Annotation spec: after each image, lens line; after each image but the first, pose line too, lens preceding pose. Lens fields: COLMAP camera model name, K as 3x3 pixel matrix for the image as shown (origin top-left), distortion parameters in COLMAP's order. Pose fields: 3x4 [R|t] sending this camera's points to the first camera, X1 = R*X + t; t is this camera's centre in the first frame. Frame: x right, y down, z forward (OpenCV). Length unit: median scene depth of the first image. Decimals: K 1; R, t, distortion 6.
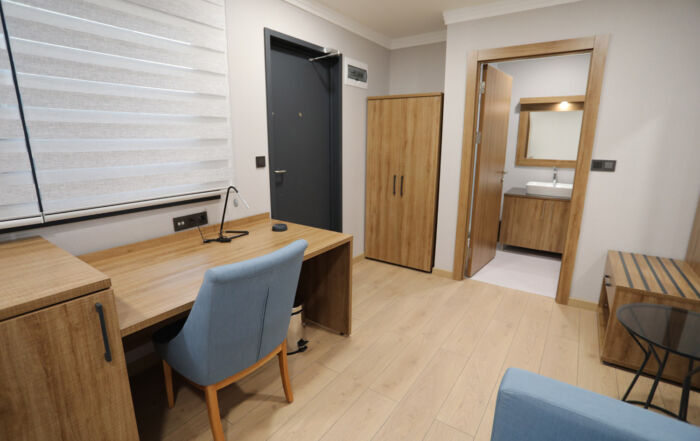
lens RADIAL K [[339.2, 0, 346.9], [0, 339.2, 218.1], [0, 0, 1]] dist [-0.077906, 0.034102]
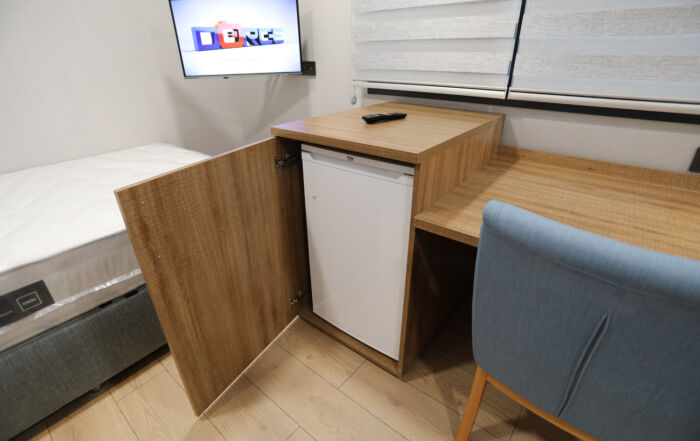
lens RADIAL K [[339.2, 0, 346.9], [0, 339.2, 218.1], [0, 0, 1]] dist [-0.077906, 0.034102]
pose [[-0.075528, 0.435211, -0.897155, 0.043978], [-0.218441, 0.870649, 0.440743, -0.003816], [0.972923, 0.229264, 0.029310, 0.284558]]
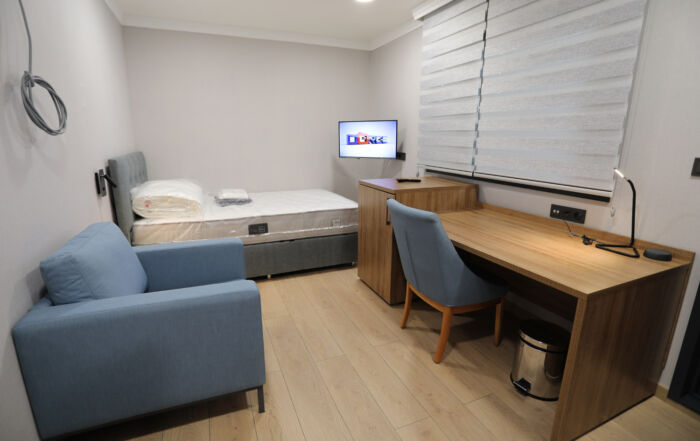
lens RADIAL K [[339.2, 0, 346.9], [0, 339.2, 218.1], [0, 0, 1]] dist [-0.077906, 0.034102]
pose [[-0.531477, 0.188134, -0.825917, 0.476192], [-0.202392, 0.918581, 0.339481, -0.123127], [0.822539, 0.347585, -0.450127, 0.626949]]
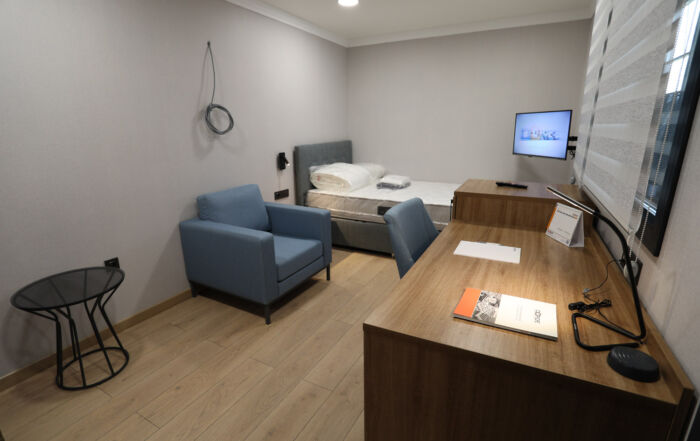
lens RADIAL K [[339.2, 0, 346.9], [0, 339.2, 218.1], [0, 0, 1]] dist [-0.077906, 0.034102]
pose [[-0.993892, 0.034994, -0.104662, 0.063656], [-0.018985, 0.880036, 0.474528, -0.226075], [0.108712, 0.473616, -0.873996, 0.972819]]
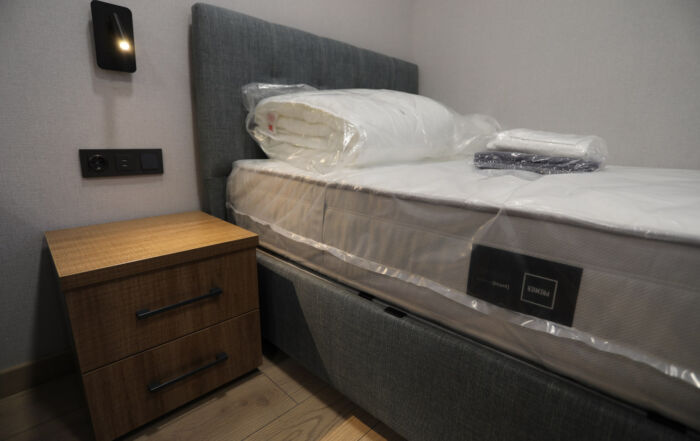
lens RADIAL K [[339.2, 0, 346.9], [0, 339.2, 218.1], [0, 0, 1]] dist [-0.077906, 0.034102]
pose [[-0.985565, -0.061760, 0.157629, -0.117329], [0.015833, 0.893378, 0.449027, 0.173587], [-0.168554, 0.445041, -0.879504, 0.149498]]
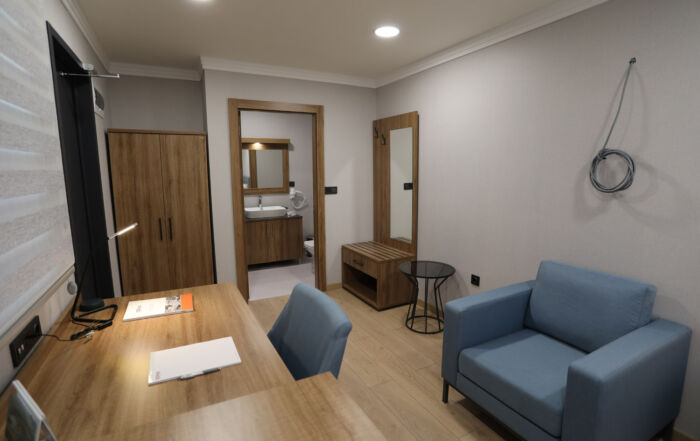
lens RADIAL K [[339.2, 0, 346.9], [0, 339.2, 218.1], [0, 0, 1]] dist [-0.077906, 0.034102]
pose [[0.460077, -0.133196, 0.877831, -0.457860], [0.207330, 0.977467, 0.039651, -0.068103], [-0.863333, 0.163759, 0.477326, 0.178684]]
